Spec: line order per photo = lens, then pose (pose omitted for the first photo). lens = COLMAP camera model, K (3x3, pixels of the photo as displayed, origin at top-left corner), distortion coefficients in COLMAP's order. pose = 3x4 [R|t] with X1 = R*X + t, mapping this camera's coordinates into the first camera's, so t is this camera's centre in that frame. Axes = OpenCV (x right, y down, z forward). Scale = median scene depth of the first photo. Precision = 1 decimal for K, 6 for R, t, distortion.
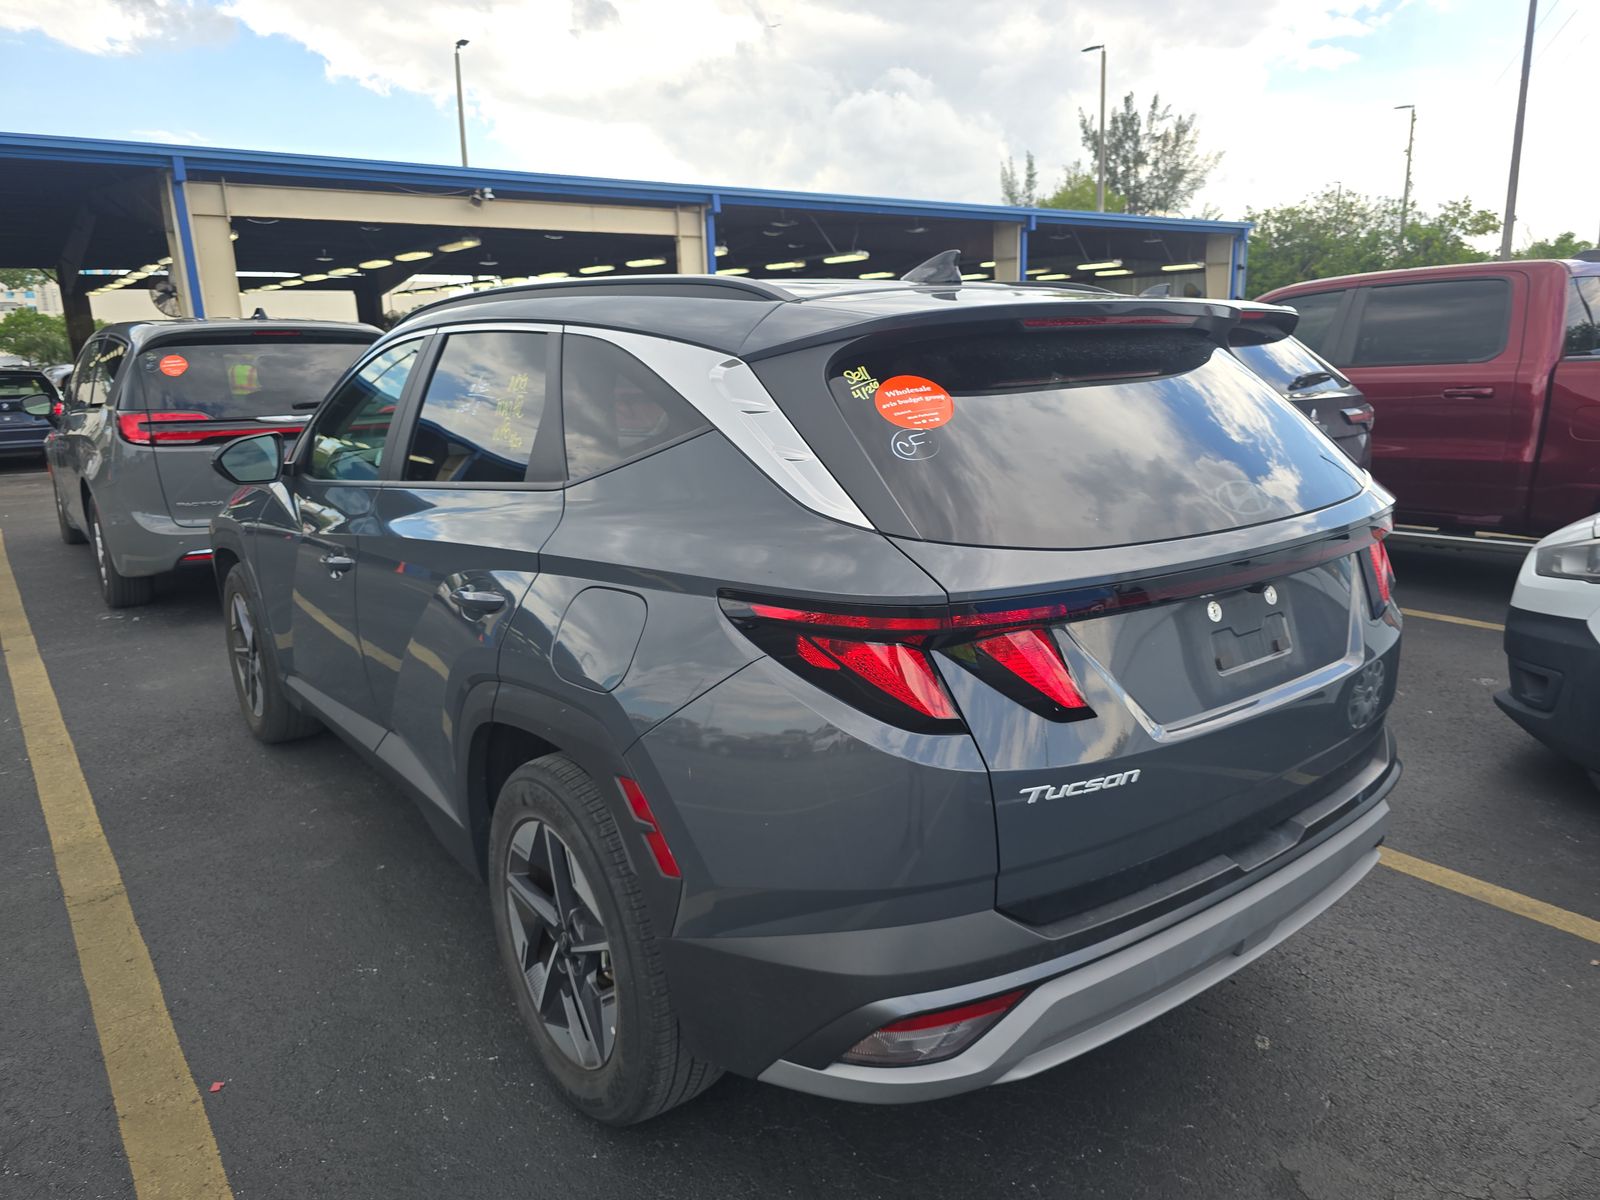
lens RADIAL K [[1094.7, 0, 797.5], [0, 1094.7, 596.0], [0, 0, 1]] dist [0.018258, -0.018344]
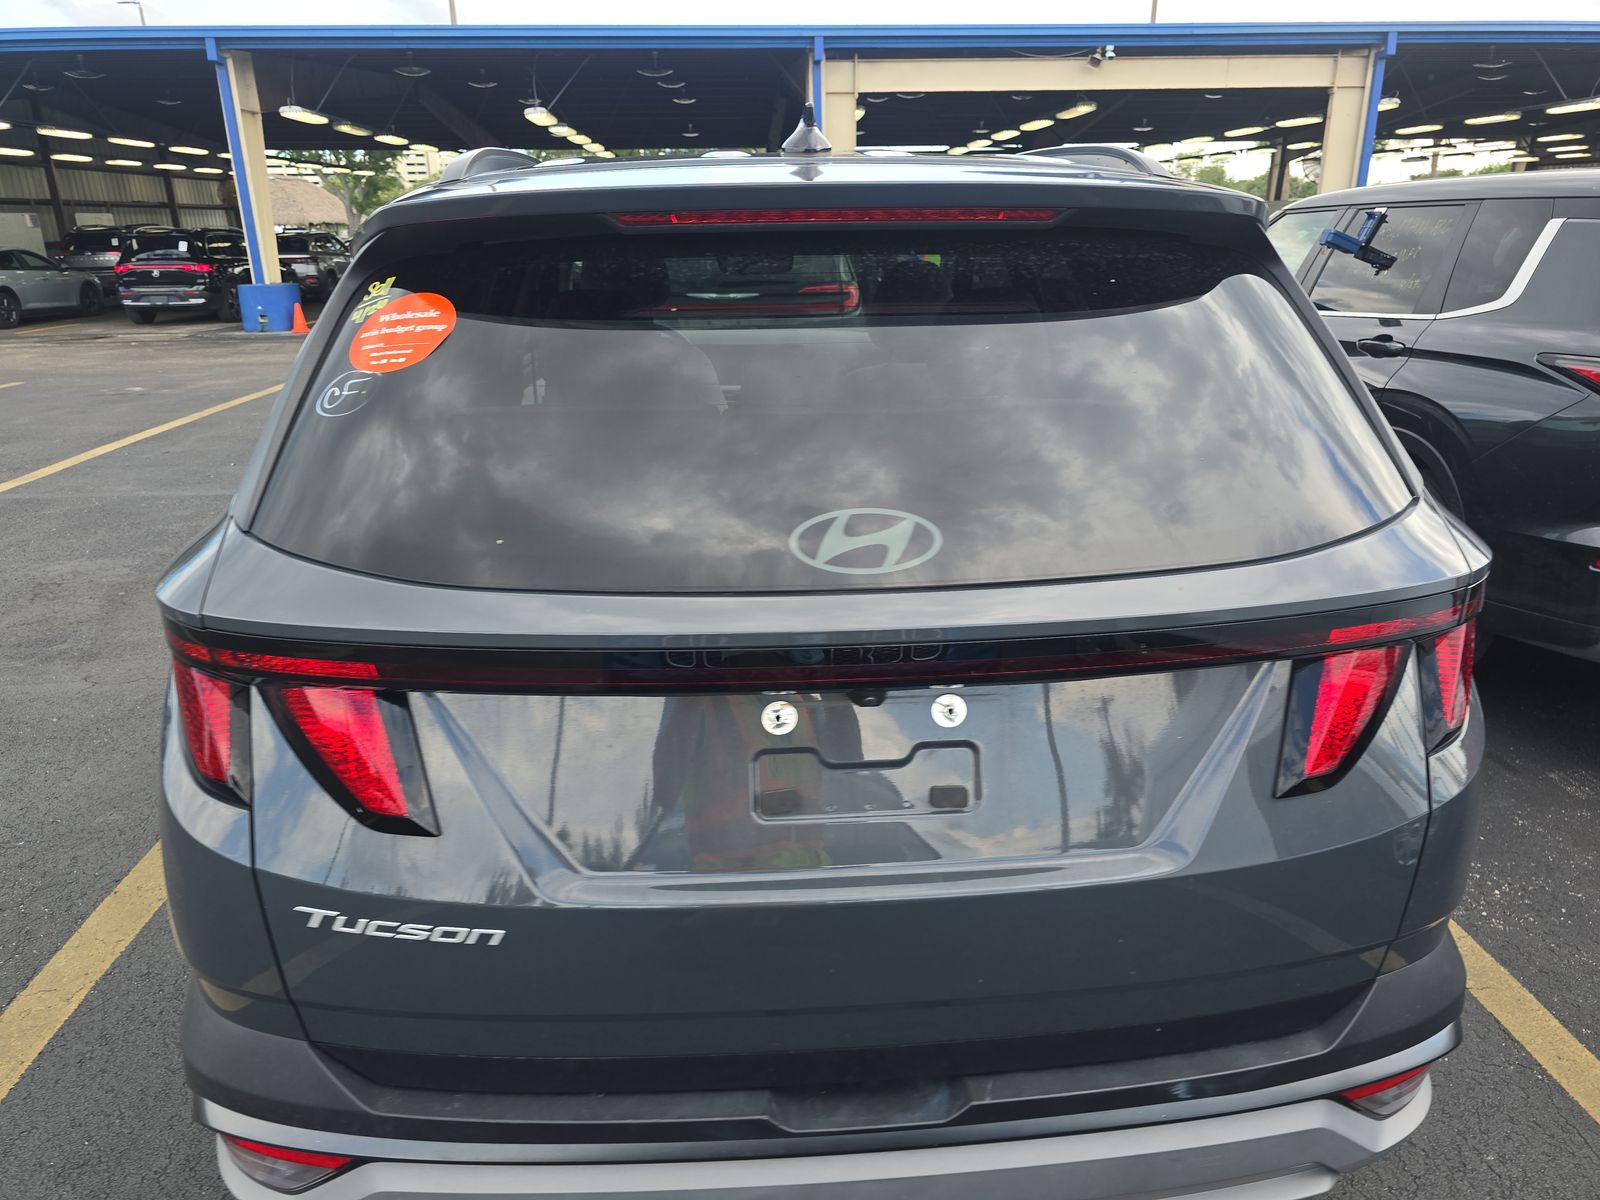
lens RADIAL K [[1094.7, 0, 808.1], [0, 1094.7, 601.6], [0, 0, 1]] dist [0.018258, -0.018344]
pose [[0.834557, 0.188366, -0.517719, 0.084391], [-0.129541, 0.980479, 0.147917, -0.017001], [0.535475, -0.056380, 0.842667, 0.061637]]
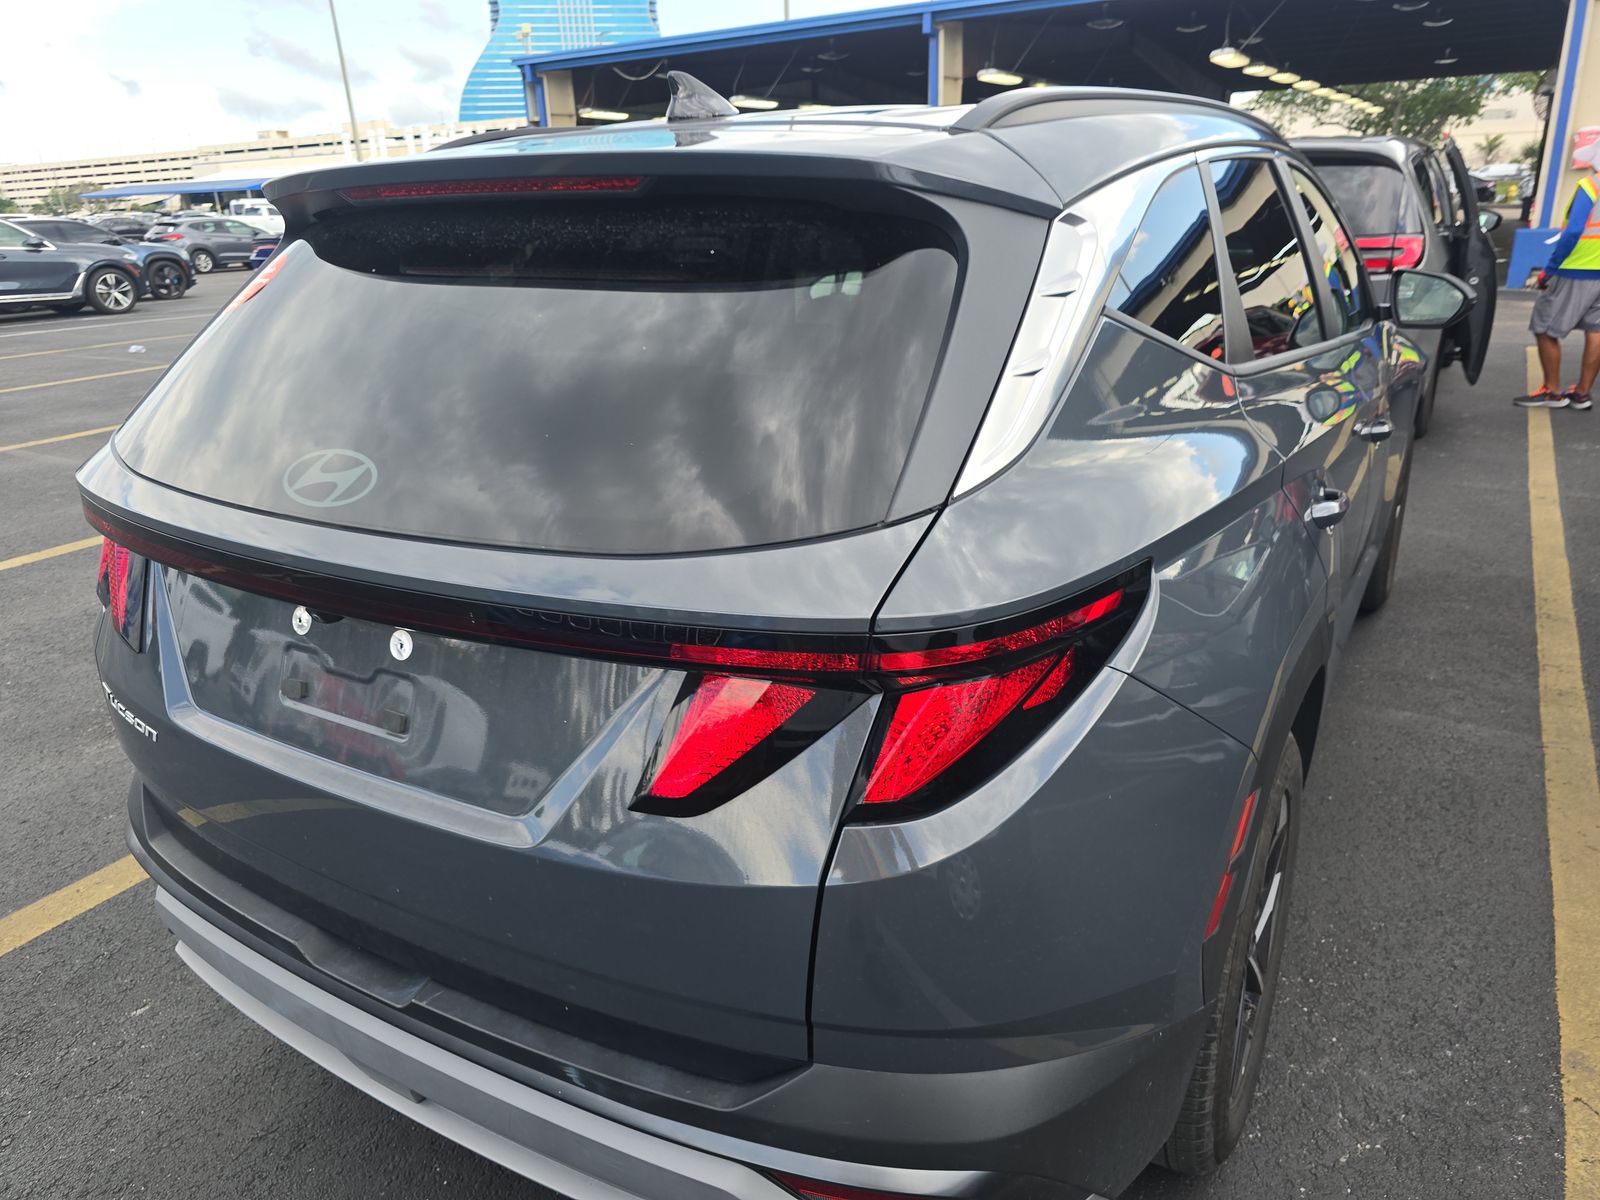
lens RADIAL K [[1094.7, 0, 804.2], [0, 1094.7, 602.6], [0, 0, 1]] dist [0.018258, -0.018344]
pose [[0.362336, 0.330127, -0.871624, 0.136678], [-0.181459, 0.942263, 0.281448, -0.031554], [0.914213, 0.056186, 0.401320, 0.123205]]
